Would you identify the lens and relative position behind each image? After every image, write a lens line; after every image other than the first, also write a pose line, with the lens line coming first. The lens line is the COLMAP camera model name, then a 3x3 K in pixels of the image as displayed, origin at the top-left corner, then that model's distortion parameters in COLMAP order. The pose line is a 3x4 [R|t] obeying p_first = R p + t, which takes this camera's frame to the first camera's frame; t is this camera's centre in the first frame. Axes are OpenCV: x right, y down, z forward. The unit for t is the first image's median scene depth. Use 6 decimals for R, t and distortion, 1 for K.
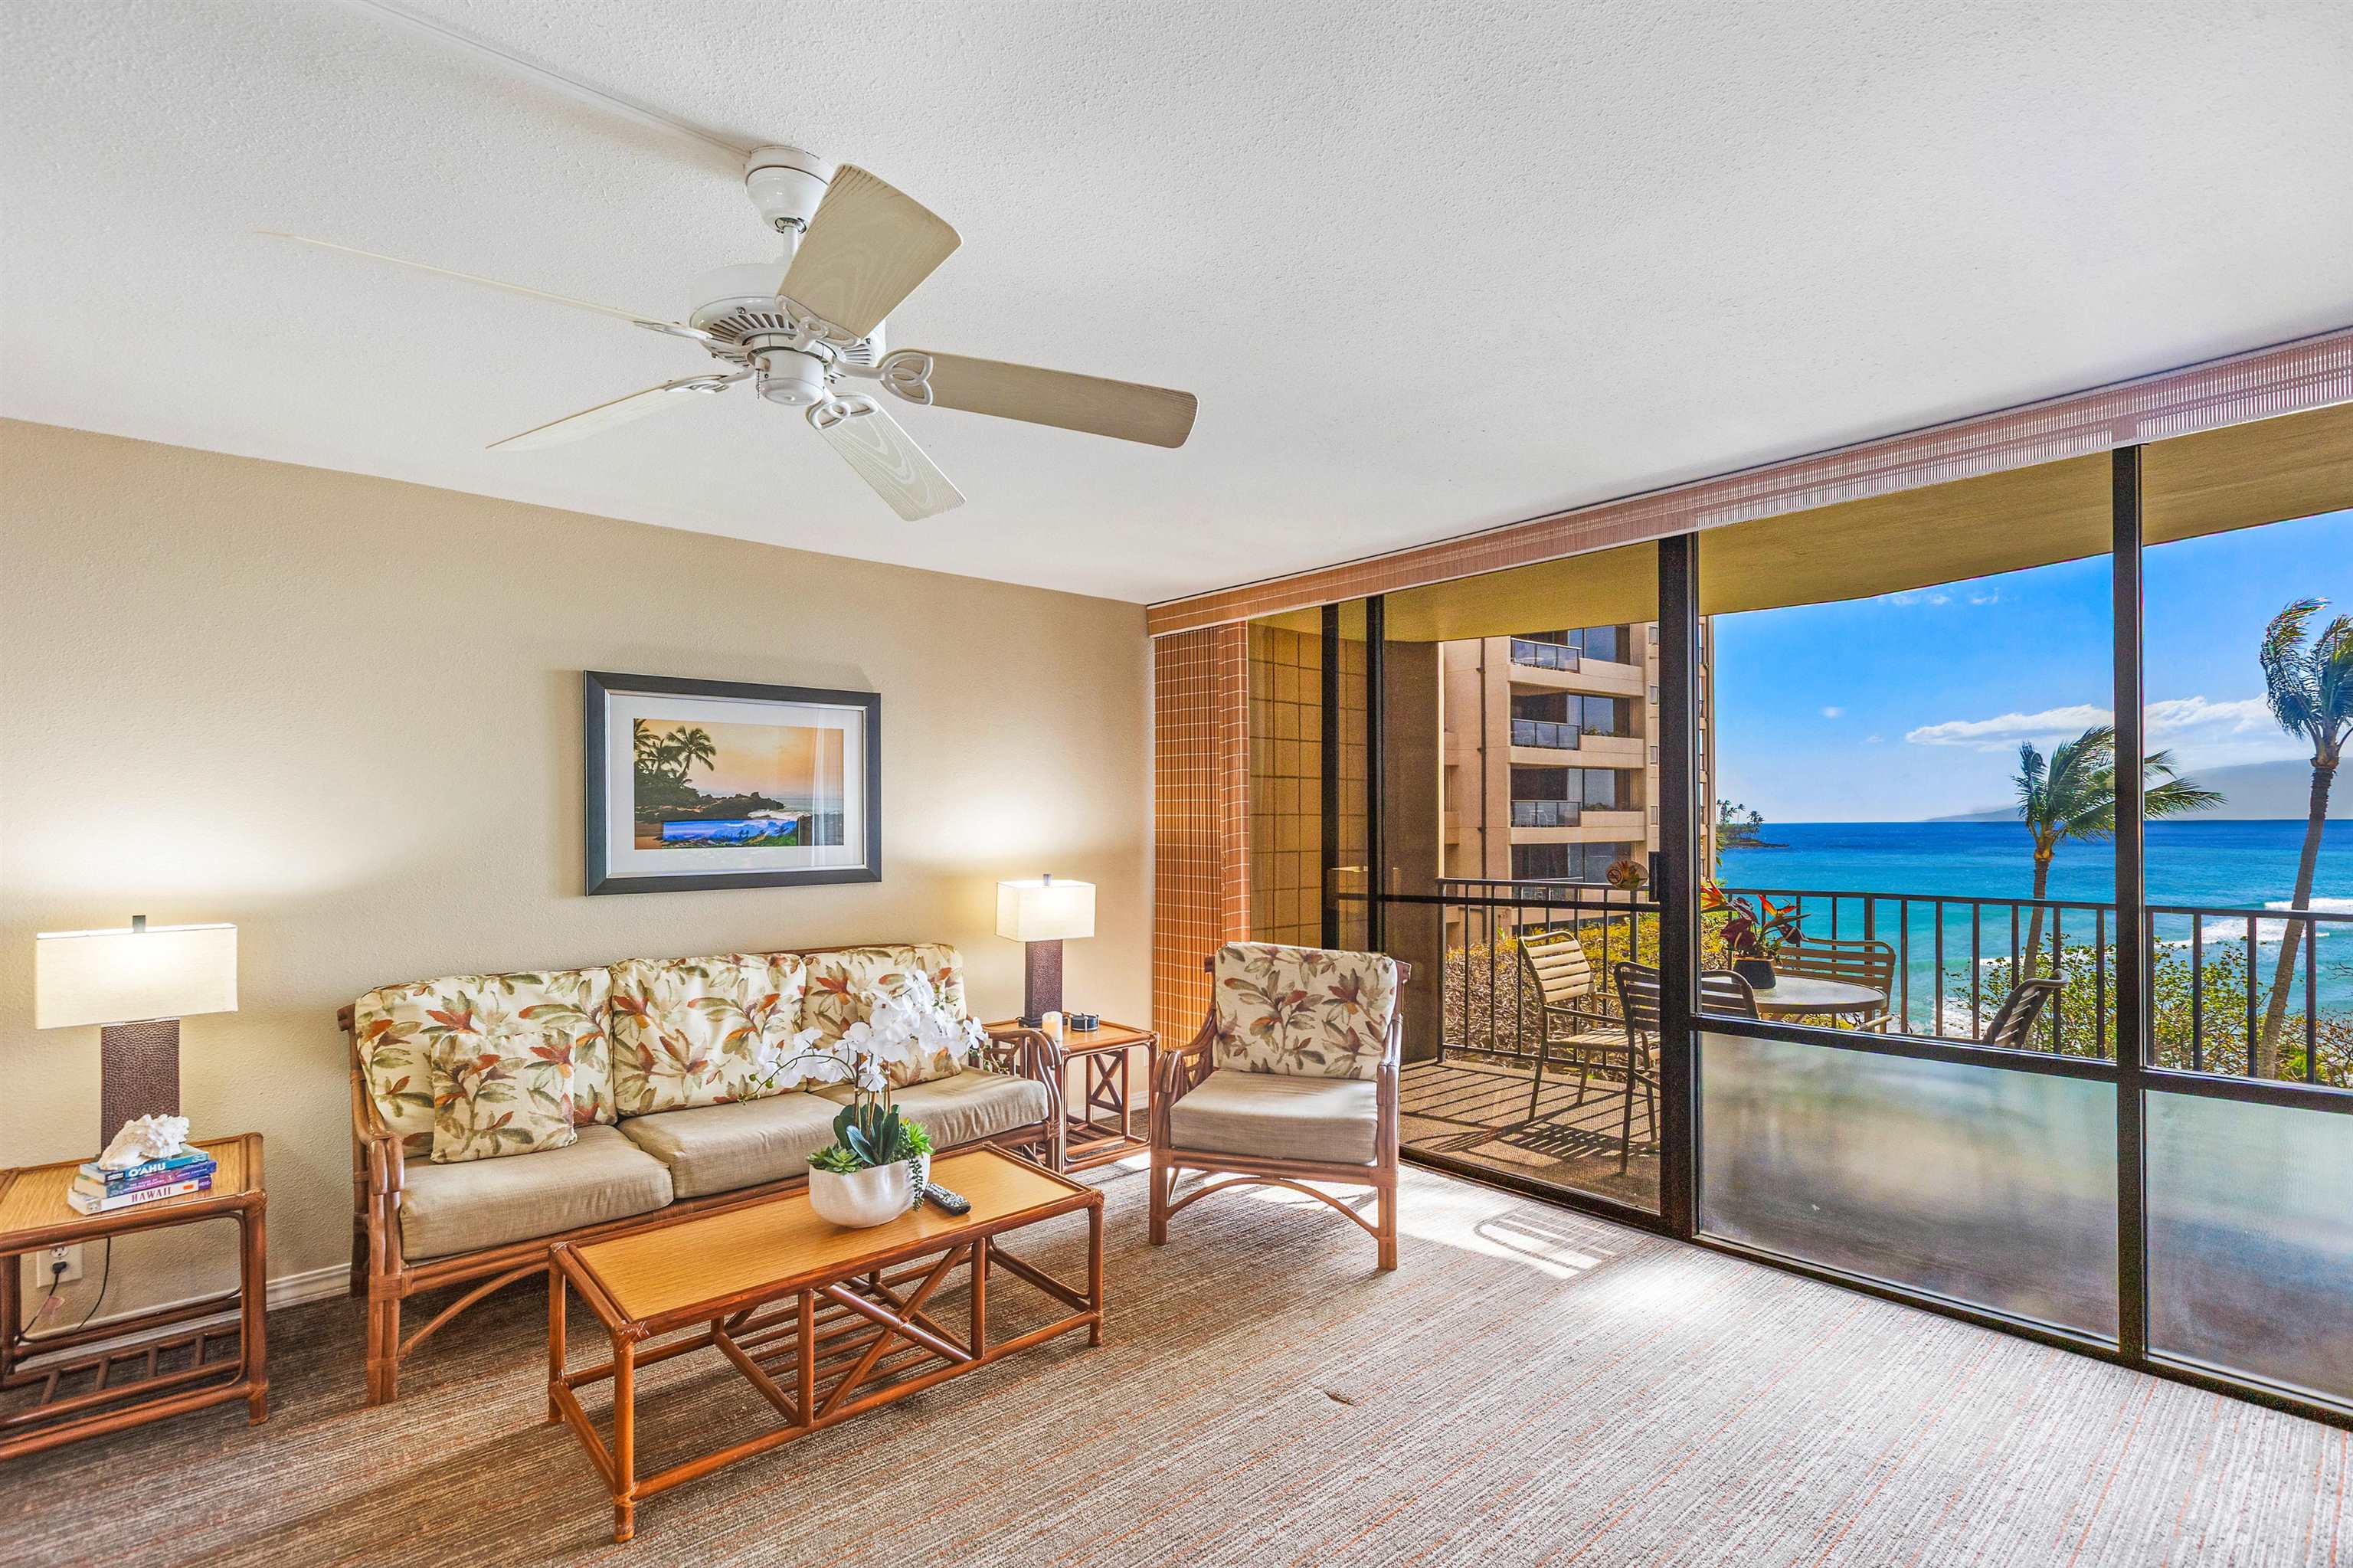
lens RADIAL K [[1092.9, 0, 1180.9], [0, 1092.9, 815.4], [0, 0, 1]] dist [0.016059, -0.003181]
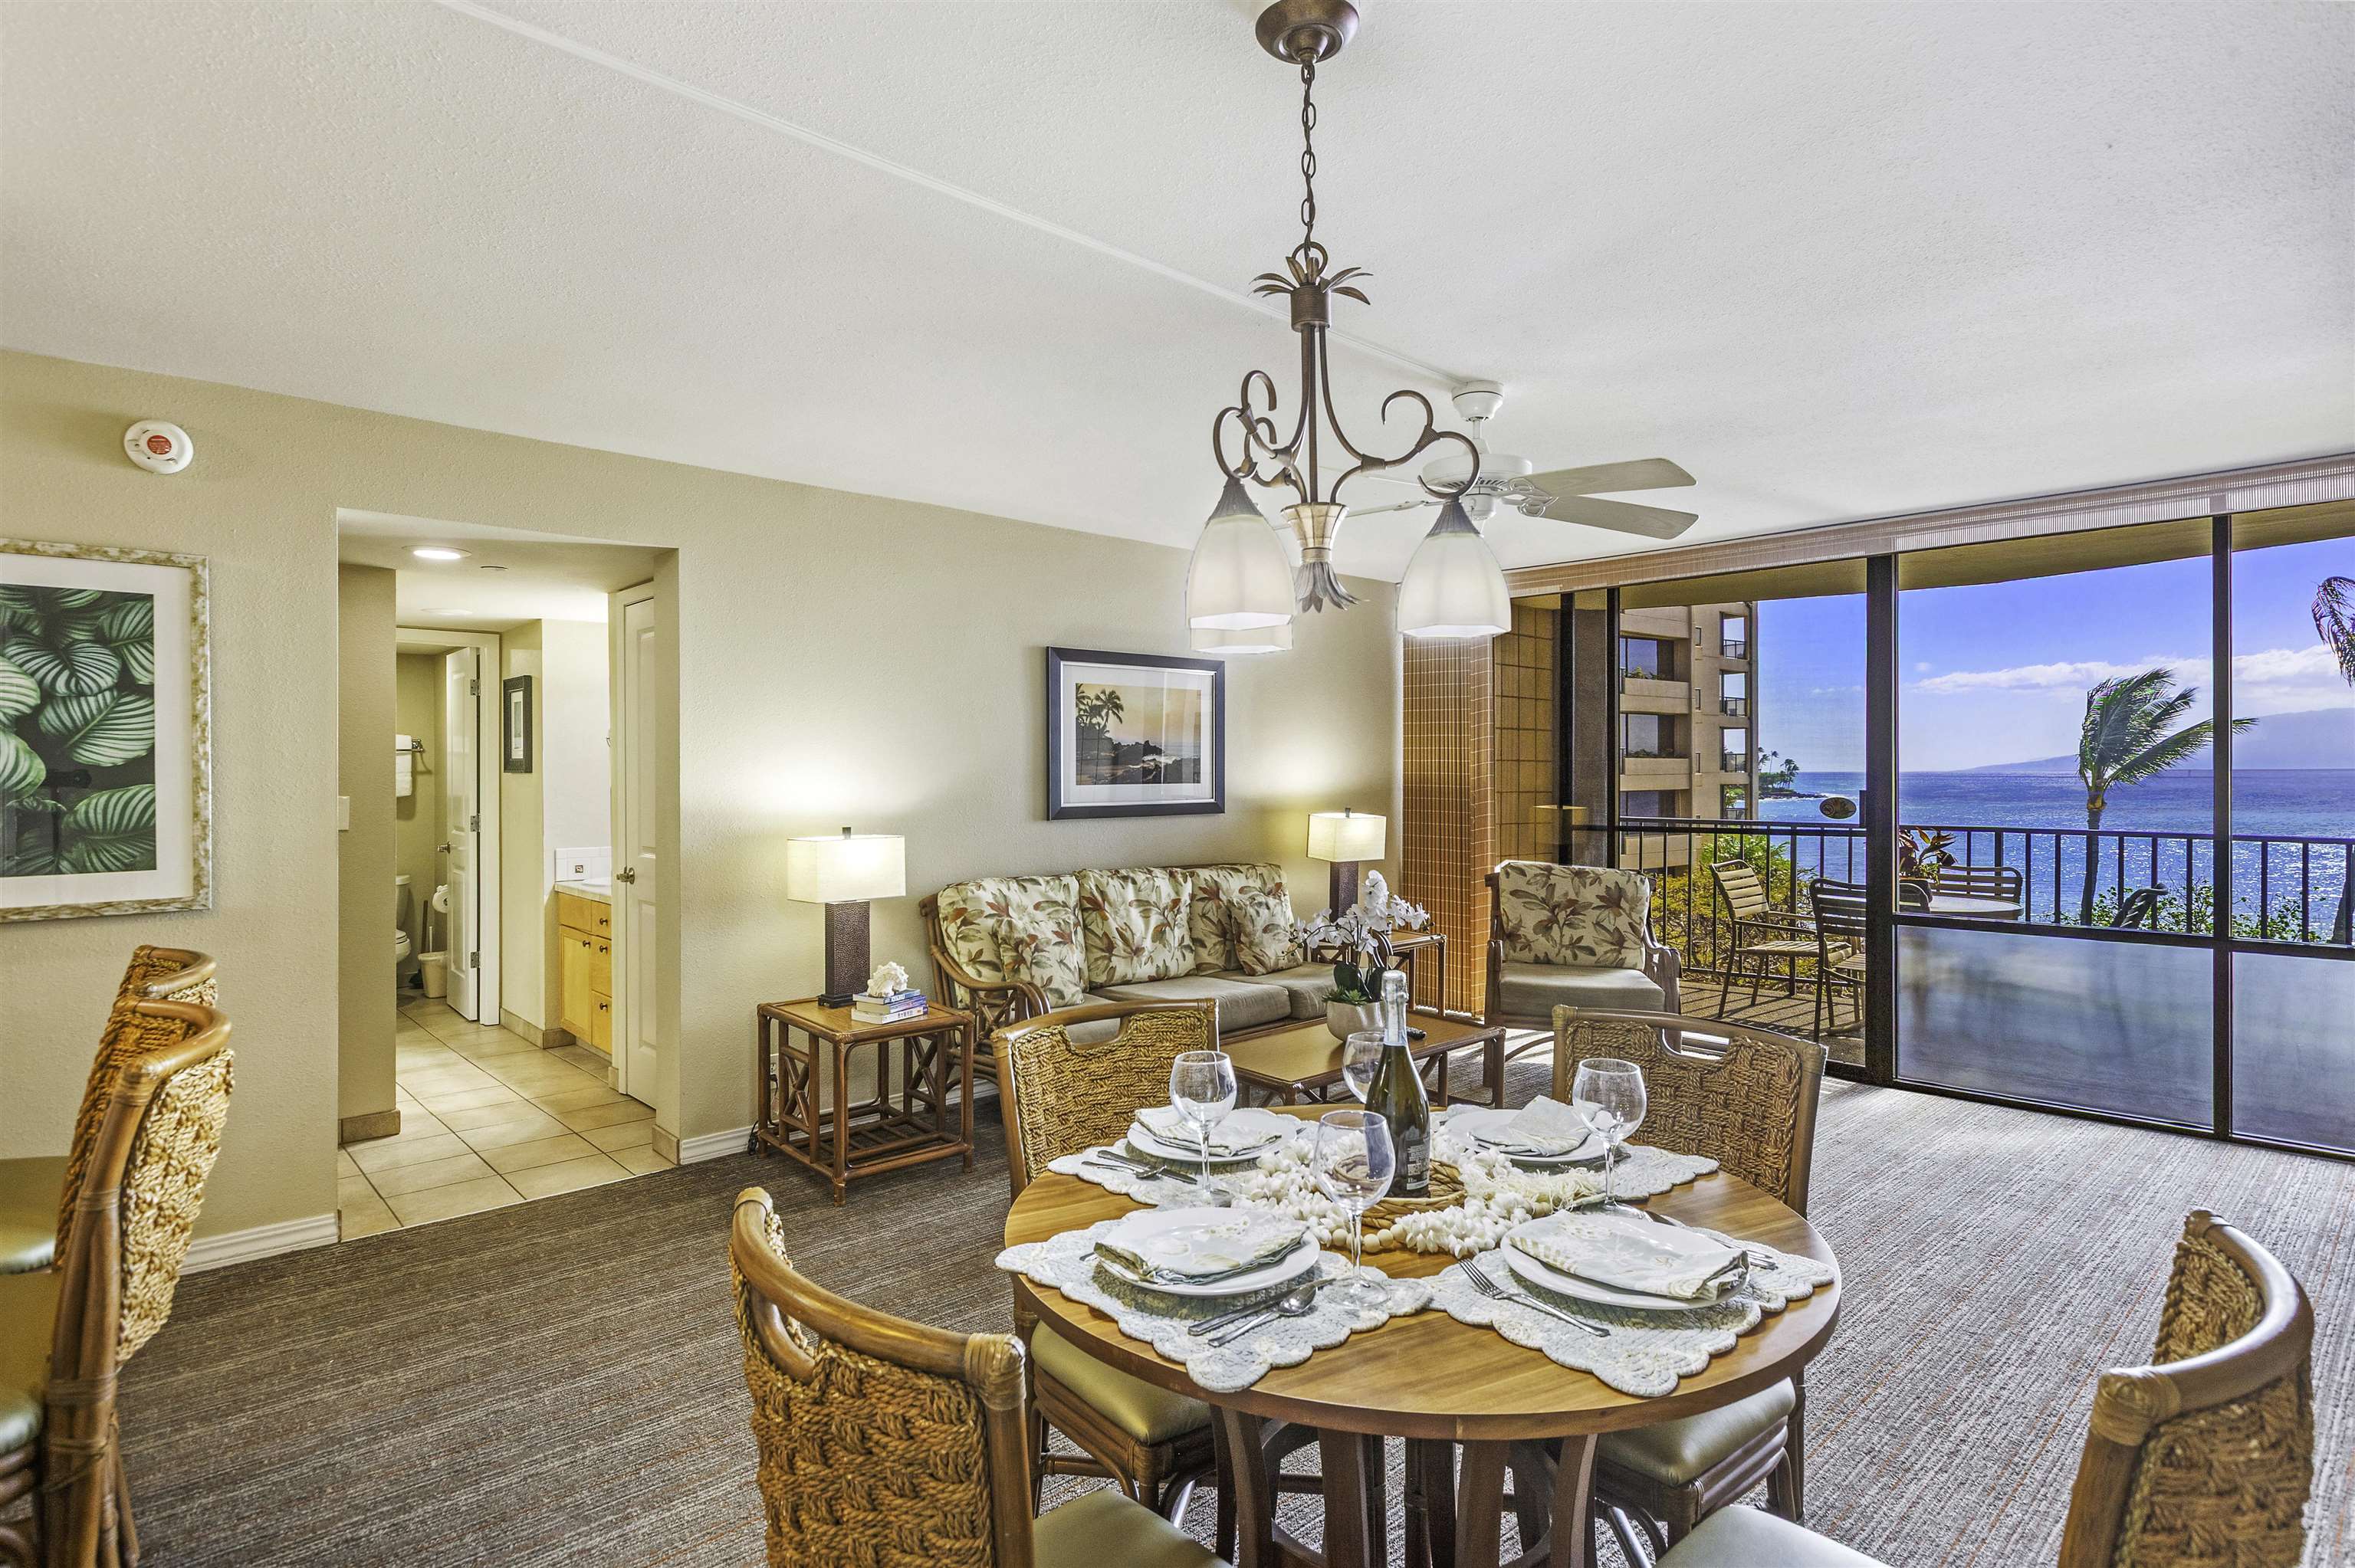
lens RADIAL K [[1194.8, 0, 1198.2], [0, 1194.8, 771.7], [0, 0, 1]] dist [0.002782, -0.002713]
pose [[0.999775, 0.002612, 0.021036, -0.378171], [-0.002783, 0.999963, 0.008104, 0.003959], [-0.021014, -0.008161, 0.999746, -0.391582]]
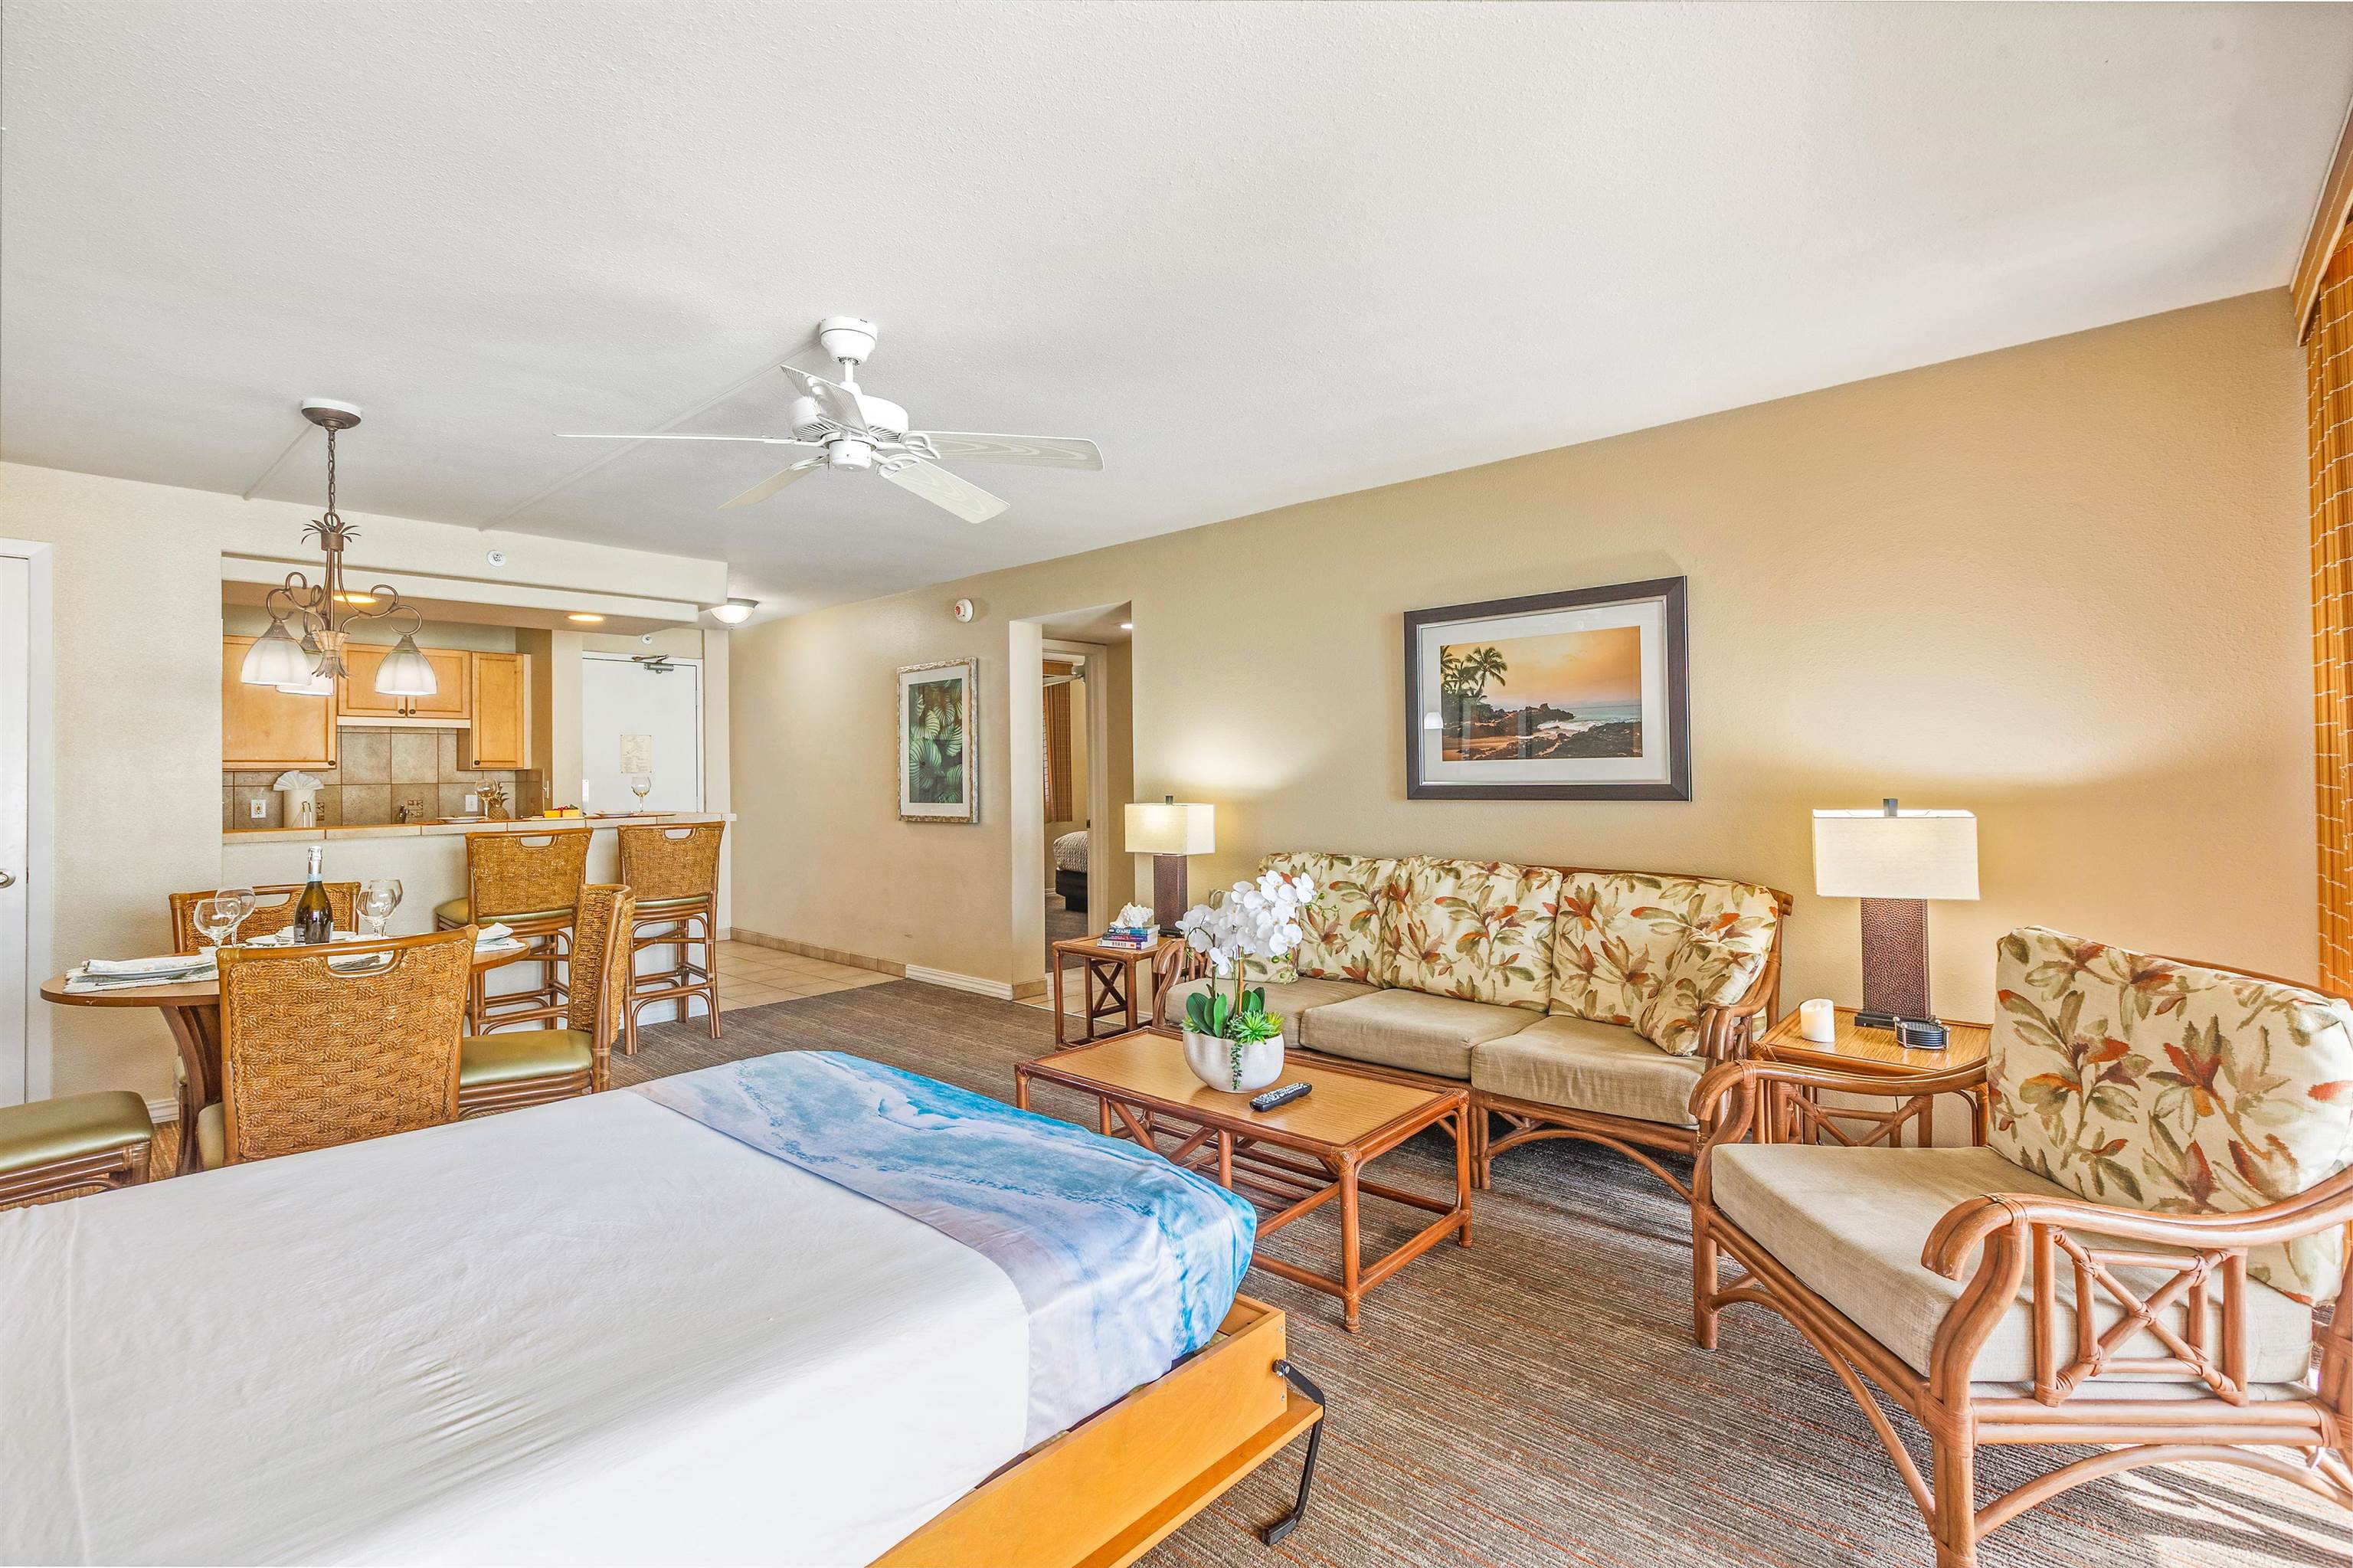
lens RADIAL K [[1092.9, 0, 1192.1], [0, 1092.9, 751.9], [0, 0, 1]] dist [0.016059, -0.003181]
pose [[0.119097, -0.018395, -0.992712, 0.585672], [0.017625, 0.999710, -0.016410, 0.035110], [0.992726, -0.015542, 0.119387, 0.596883]]
